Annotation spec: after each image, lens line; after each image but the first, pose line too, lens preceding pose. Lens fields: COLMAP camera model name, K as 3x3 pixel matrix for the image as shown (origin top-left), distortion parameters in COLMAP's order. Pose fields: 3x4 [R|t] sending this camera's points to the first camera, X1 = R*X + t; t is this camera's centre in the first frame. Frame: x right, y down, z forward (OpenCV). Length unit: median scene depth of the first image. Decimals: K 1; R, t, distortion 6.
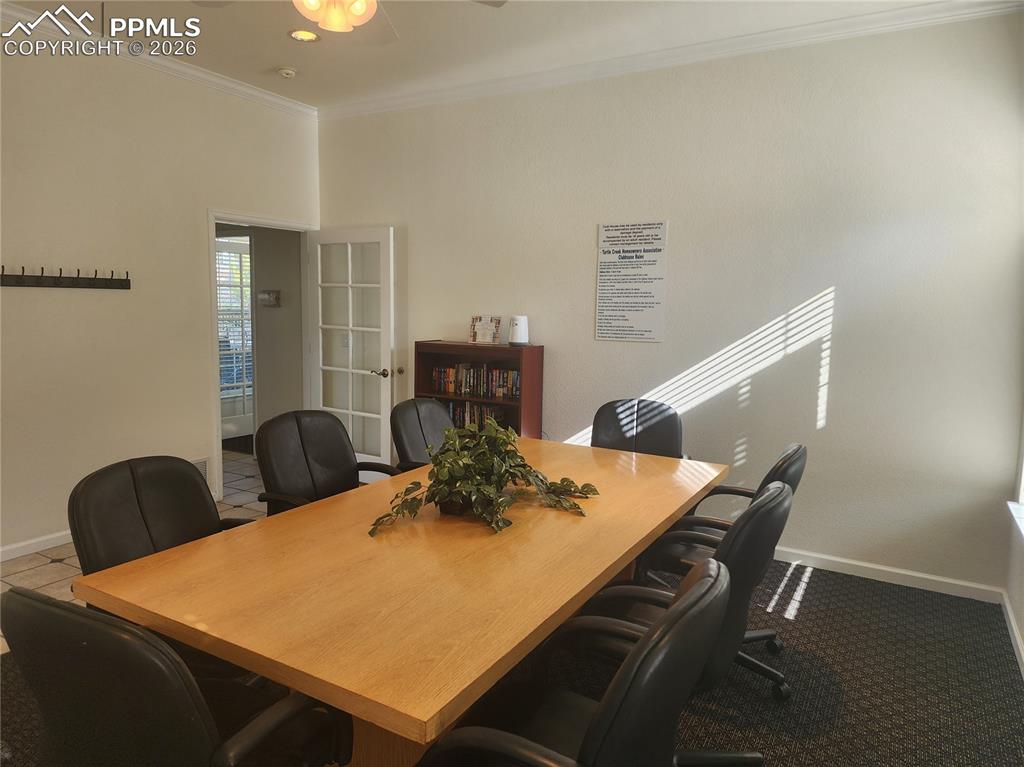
lens RADIAL K [[664.5, 0, 529.0], [0, 664.5, 388.8], [0, 0, 1]] dist [0.072720, -0.048252]
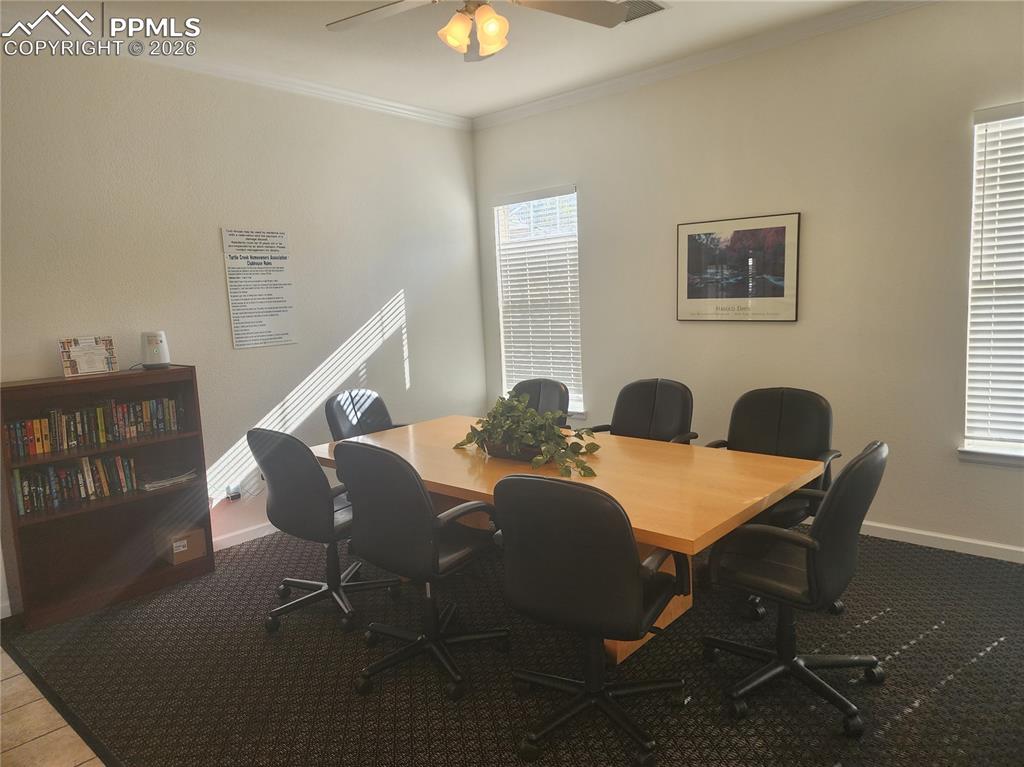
lens RADIAL K [[664.5, 0, 529.0], [0, 664.5, 388.8], [0, 0, 1]] dist [0.072720, -0.048252]
pose [[0.182609, -0.162842, 0.969606, -0.793860], [0.173494, 0.976050, 0.131249, -0.074410], [-0.967757, 0.144253, 0.206487, 0.420064]]
